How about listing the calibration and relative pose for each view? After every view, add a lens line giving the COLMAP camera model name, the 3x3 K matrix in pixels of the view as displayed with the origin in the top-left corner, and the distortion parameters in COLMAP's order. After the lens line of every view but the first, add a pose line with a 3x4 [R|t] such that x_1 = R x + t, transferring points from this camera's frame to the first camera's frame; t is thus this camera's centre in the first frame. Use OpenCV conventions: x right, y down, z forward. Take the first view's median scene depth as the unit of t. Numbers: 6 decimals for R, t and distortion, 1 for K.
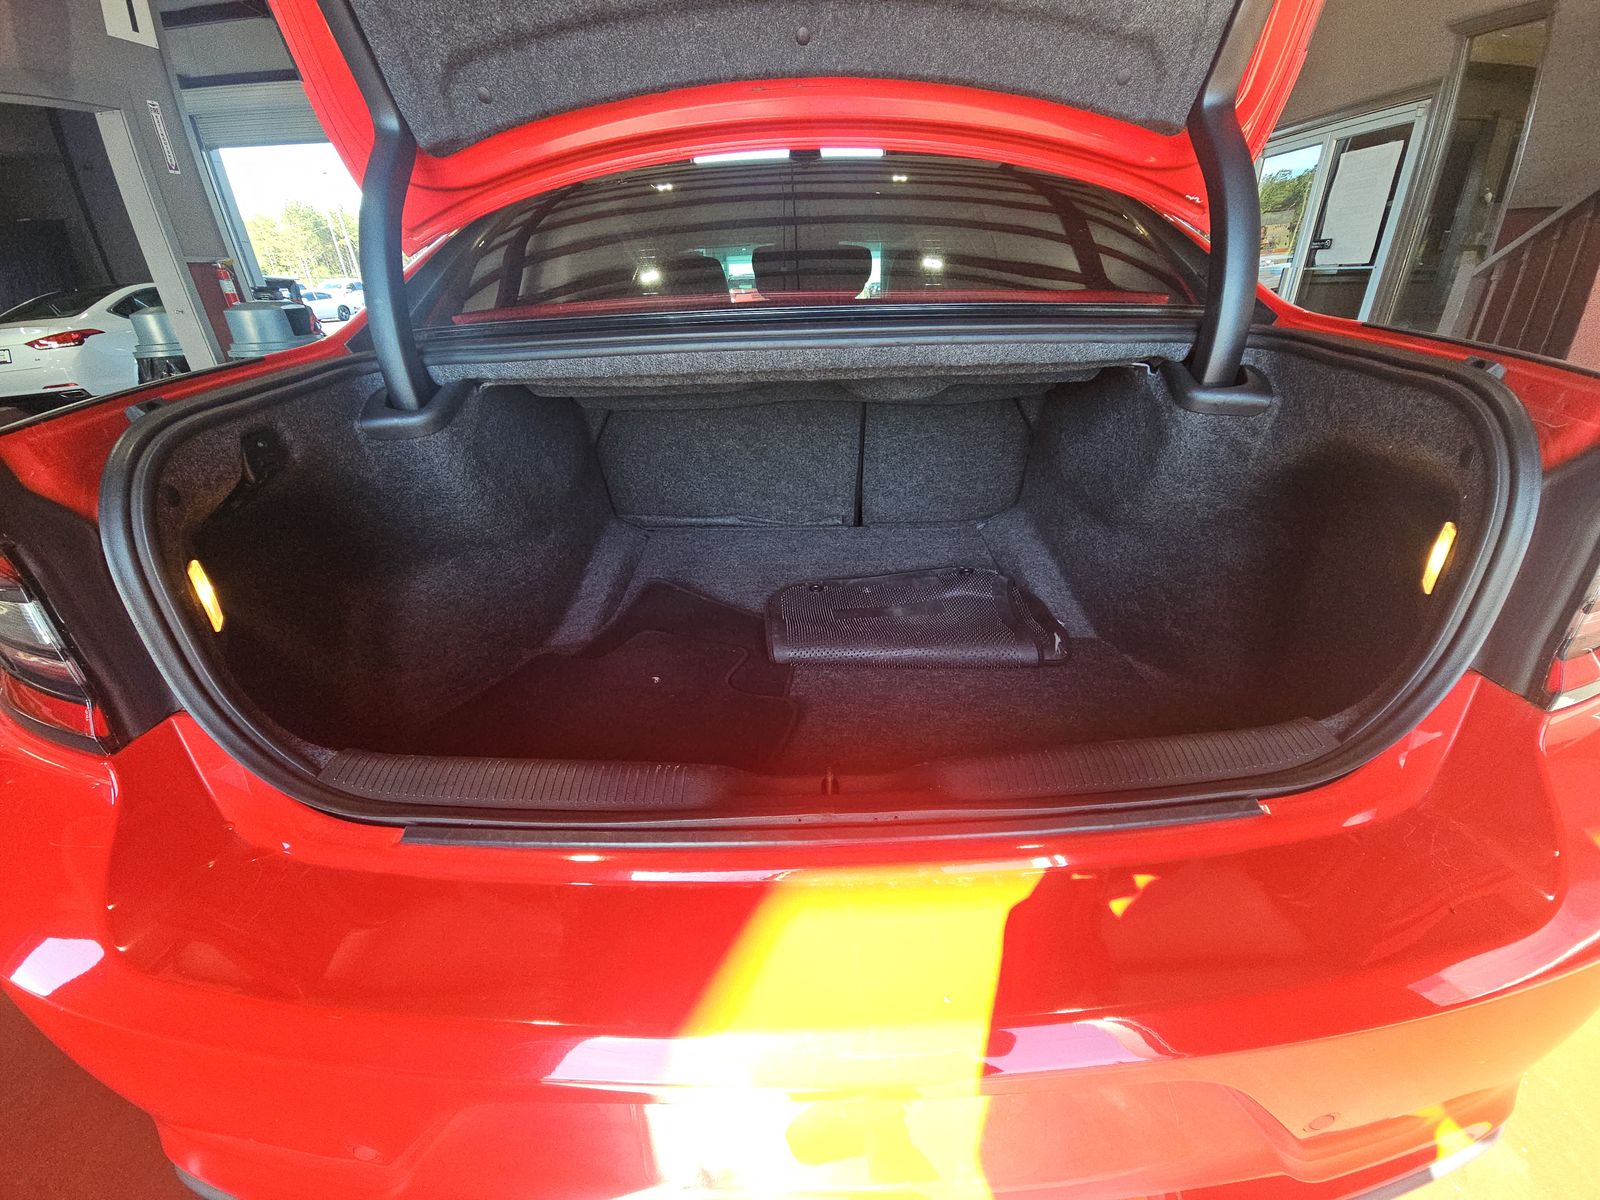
lens RADIAL K [[650.8, 0, 819.0], [0, 650.8, 597.2], [0, 0, 1]] dist [0.033820, -0.023105]
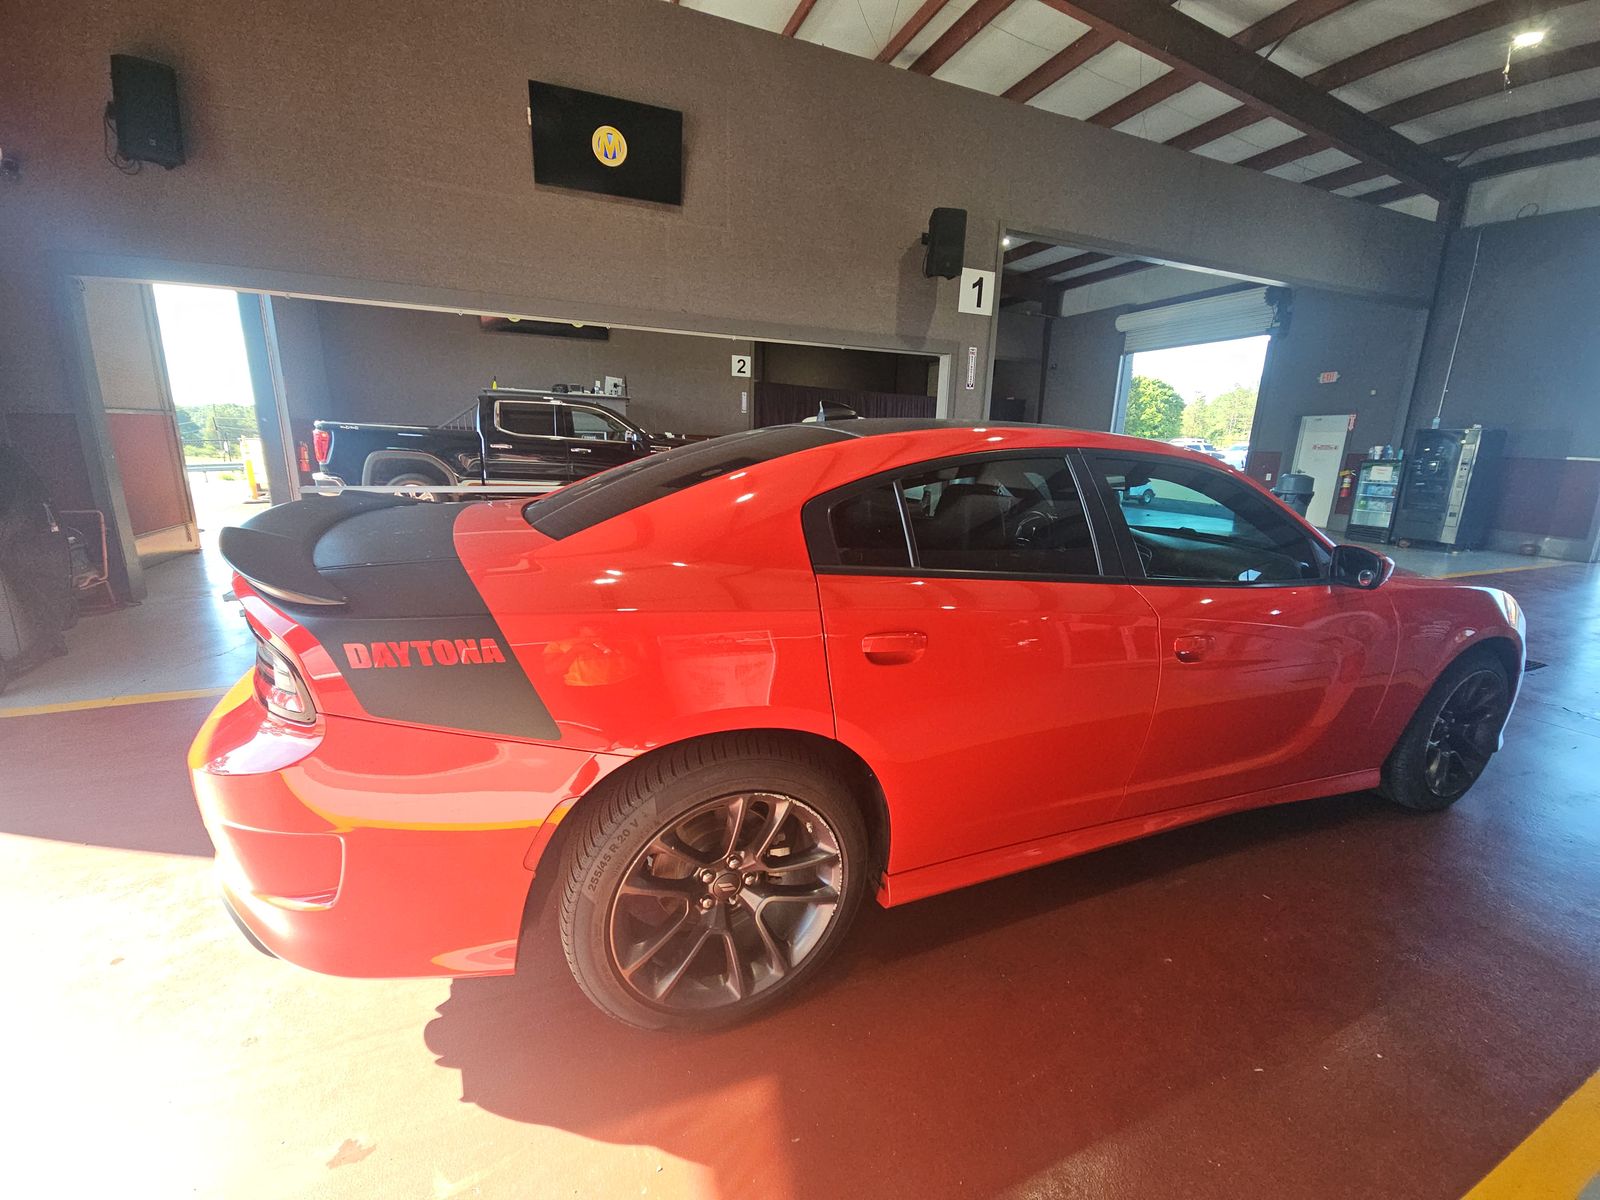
lens RADIAL K [[650.8, 0, 819.0], [0, 650.8, 597.2], [0, 0, 1]] dist [0.033820, -0.023105]
pose [[0.357931, 0.257183, -0.897631, 0.443109], [-0.442993, 0.893018, 0.079218, -0.135167], [0.821975, 0.369290, 0.433569, 0.160781]]
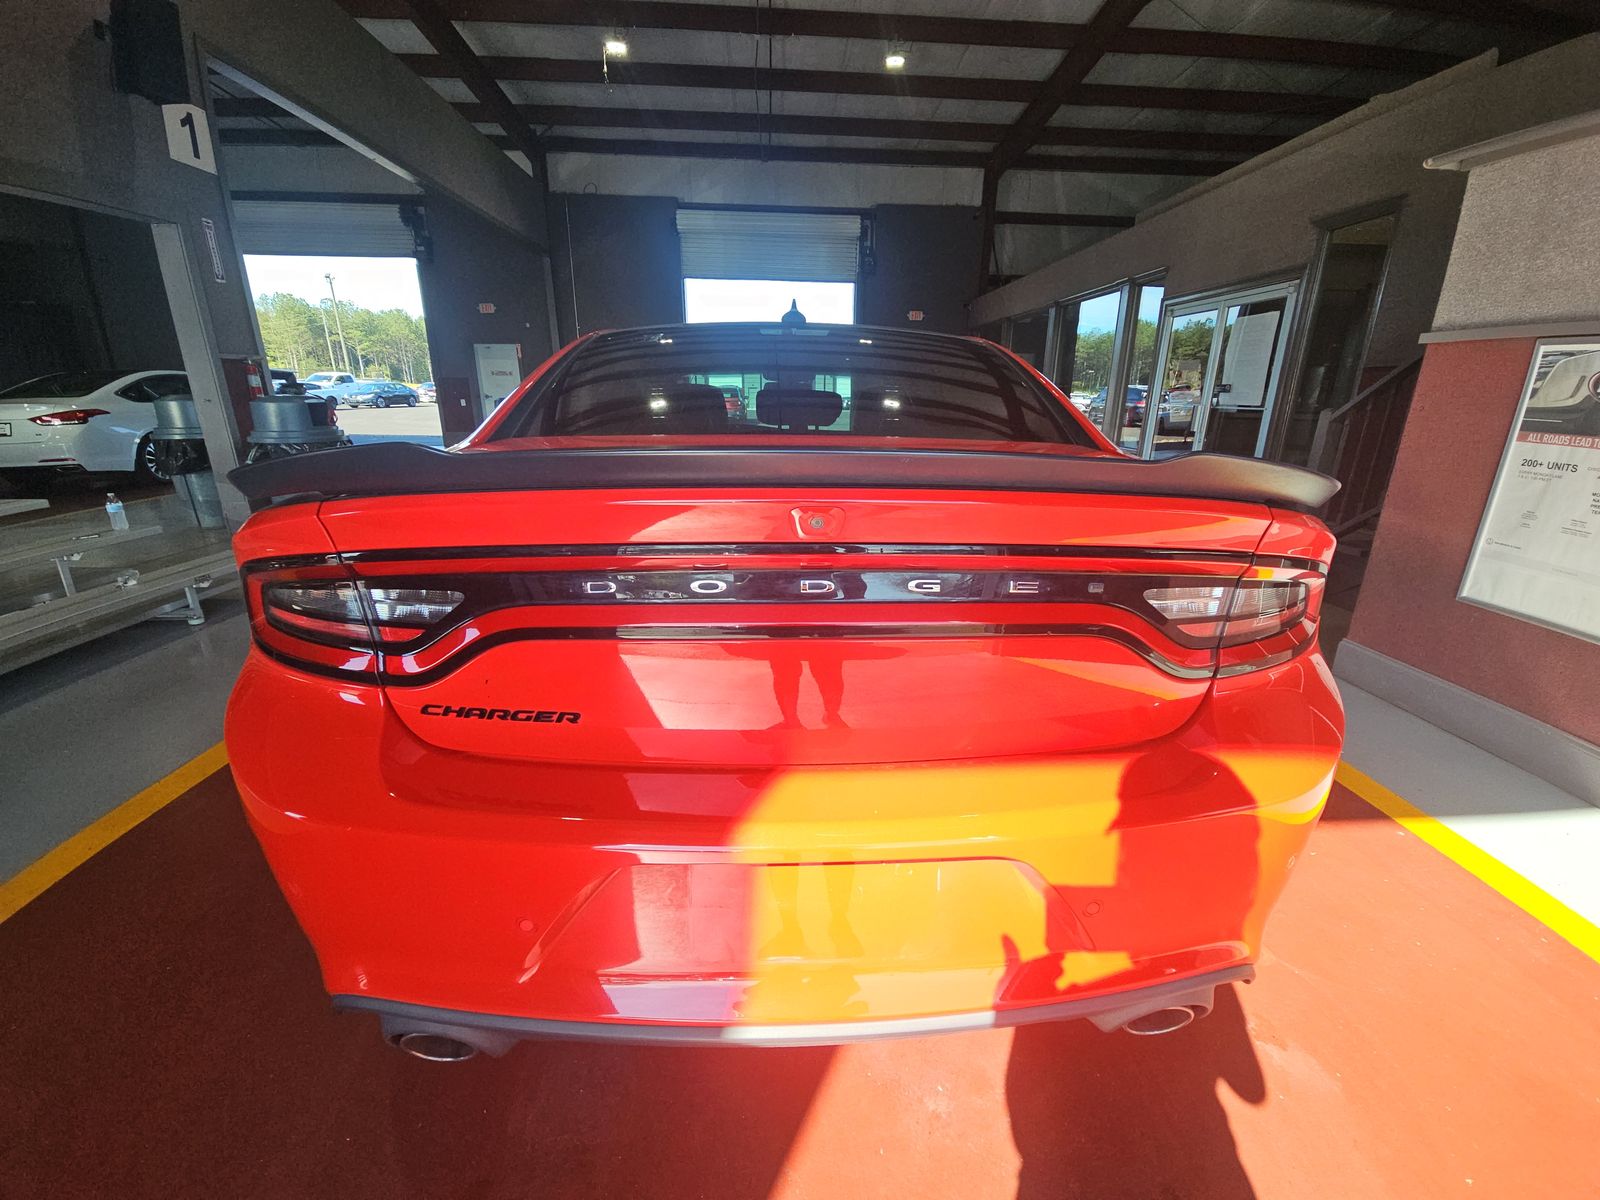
lens RADIAL K [[650.8, 0, 819.0], [0, 650.8, 597.2], [0, 0, 1]] dist [0.033820, -0.023105]
pose [[0.998320, 0.028078, 0.050691, -0.008812], [-0.020351, 0.988930, -0.146978, 0.024192], [-0.054257, 0.145699, 0.987840, -0.077552]]
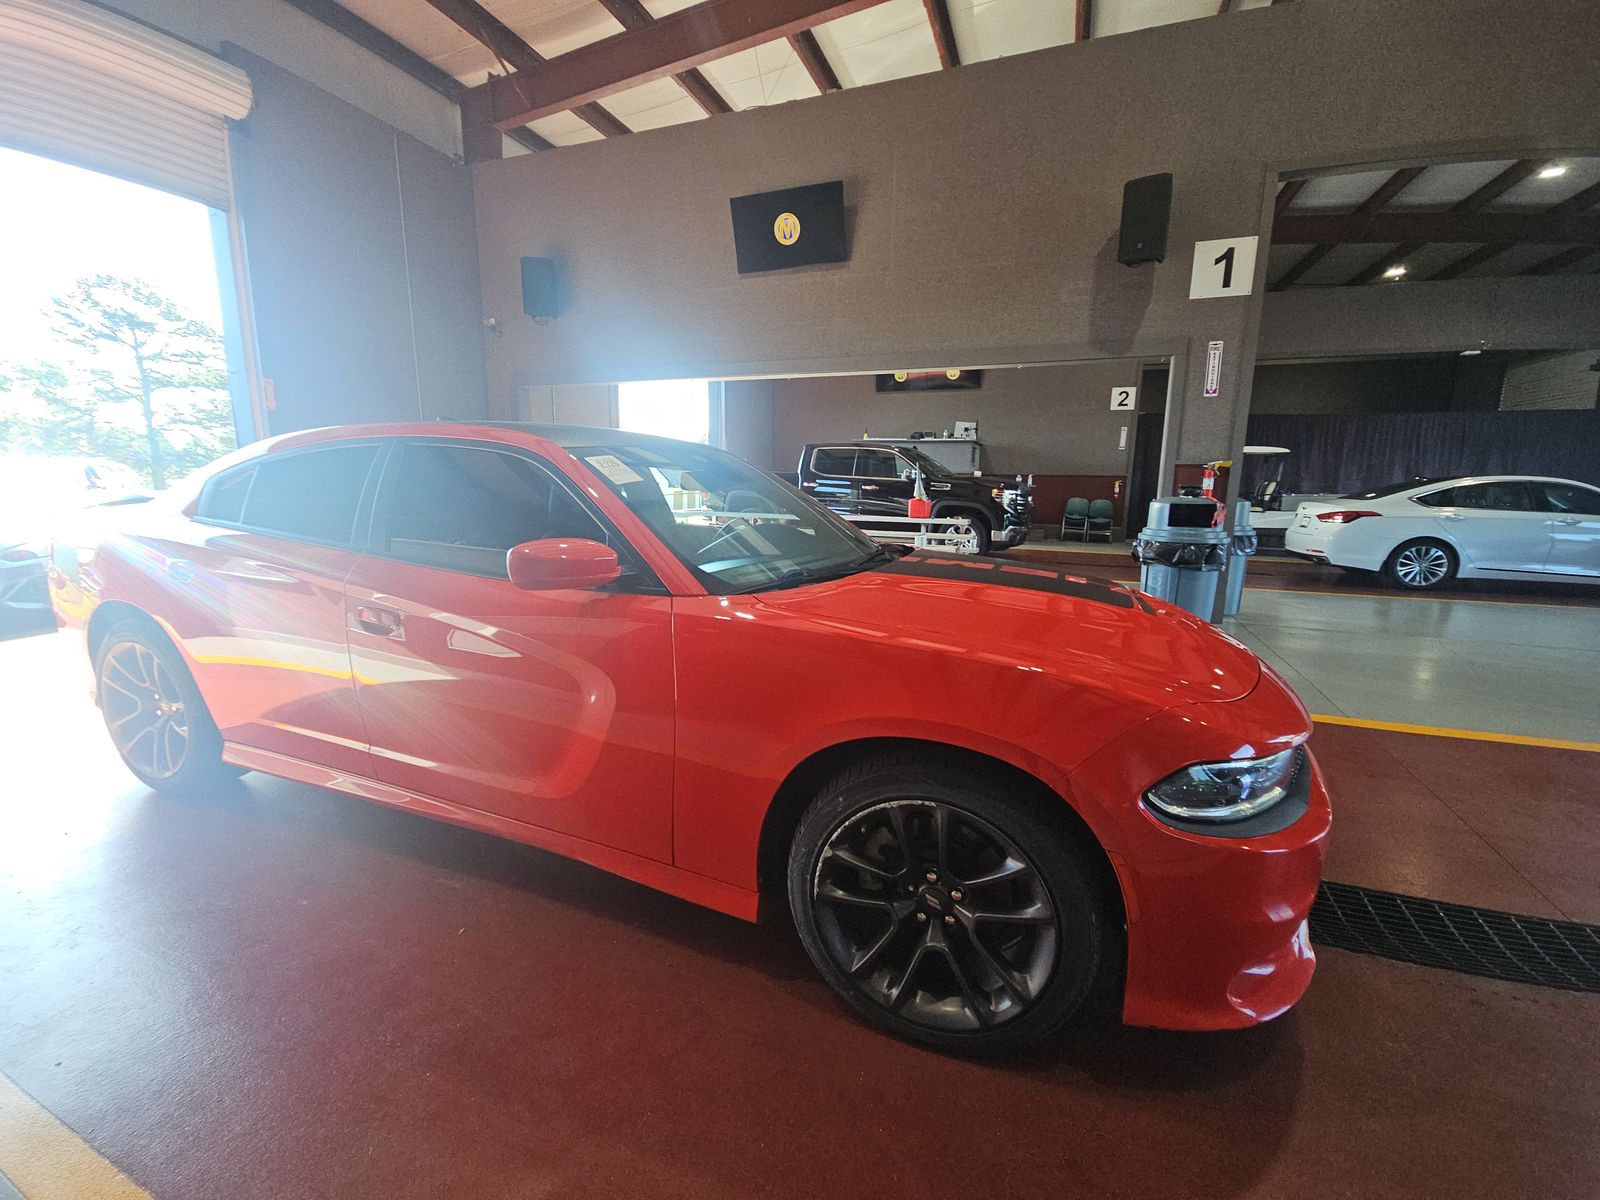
lens RADIAL K [[650.8, 0, 819.0], [0, 650.8, 597.2], [0, 0, 1]] dist [0.033820, -0.023105]
pose [[-0.393795, 0.186486, -0.900082, 0.435374], [-0.407471, 0.842321, 0.352791, -0.434165], [0.823949, 0.505685, -0.255715, 0.835802]]
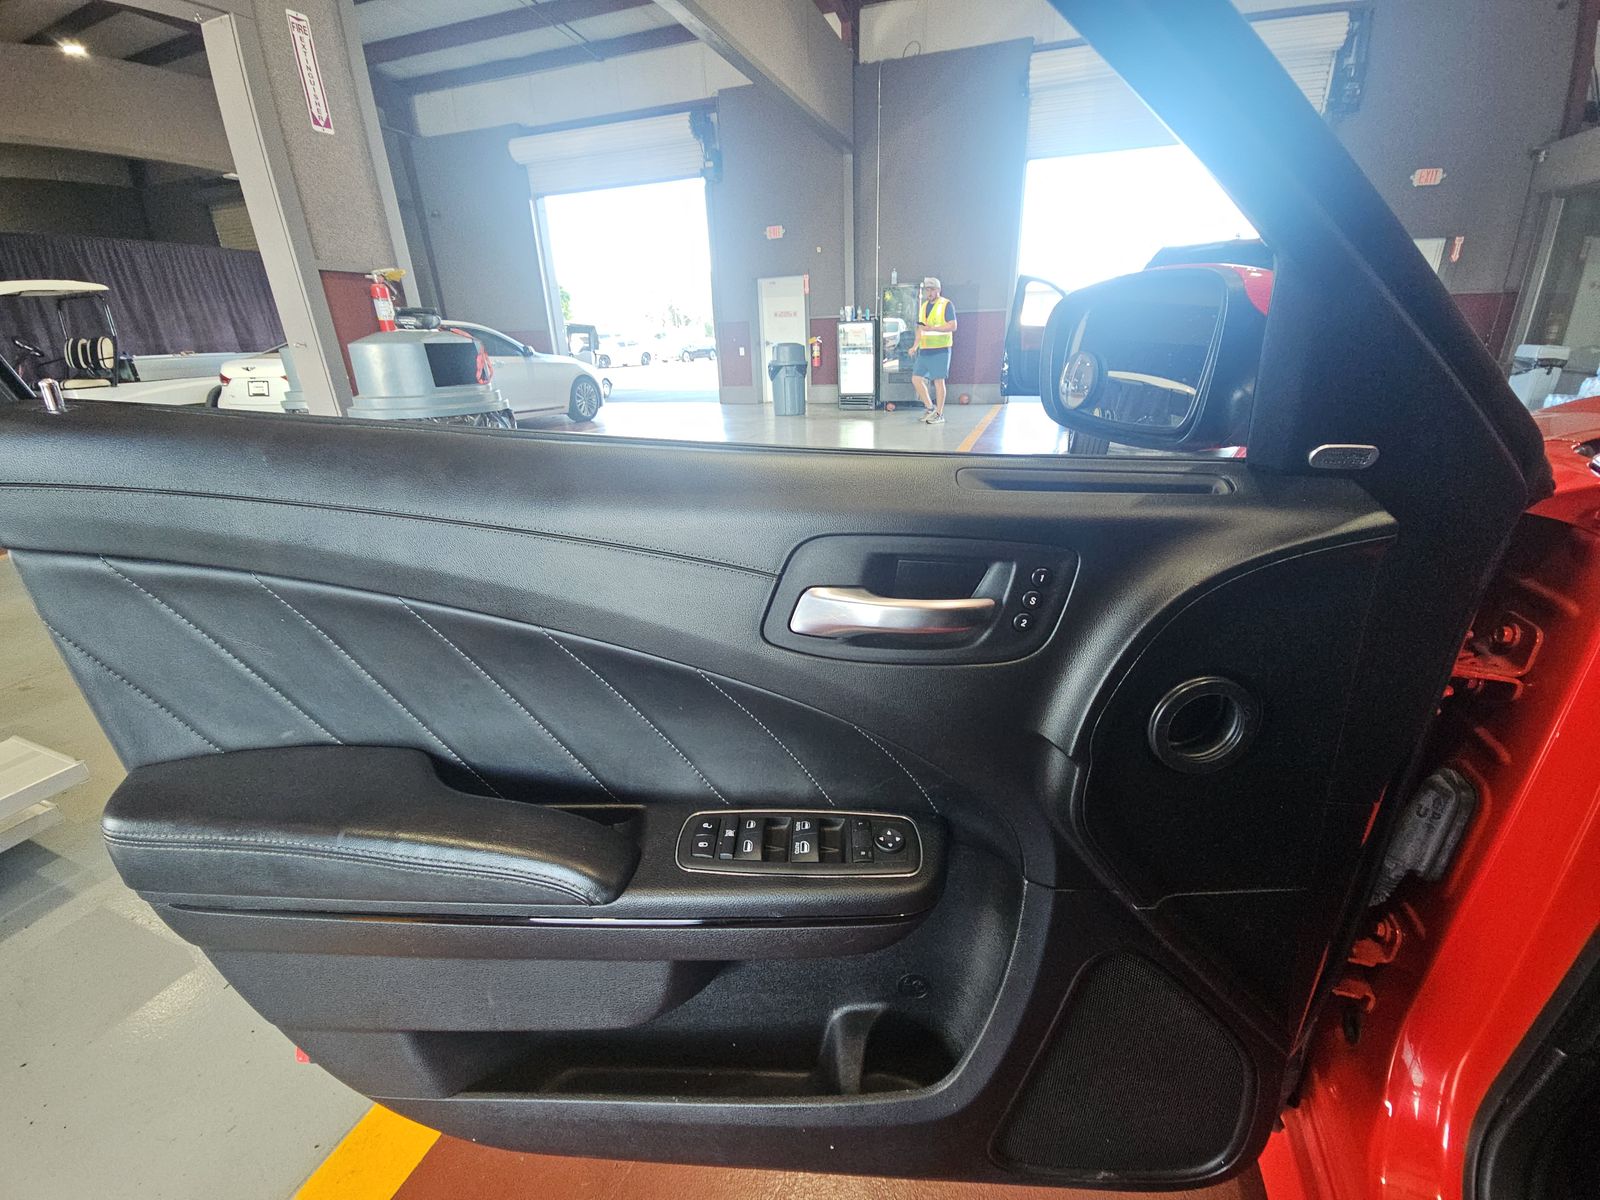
lens RADIAL K [[633.1, 0, 812.8], [0, 633.1, 604.2], [0, 0, 1]] dist [0.000829, -0.007719]
pose [[0.934329, 0.144902, -0.325626, -0.248515], [-0.159954, 0.986926, -0.019784, -0.236025], [0.318502, 0.070570, 0.945292, 0.555957]]
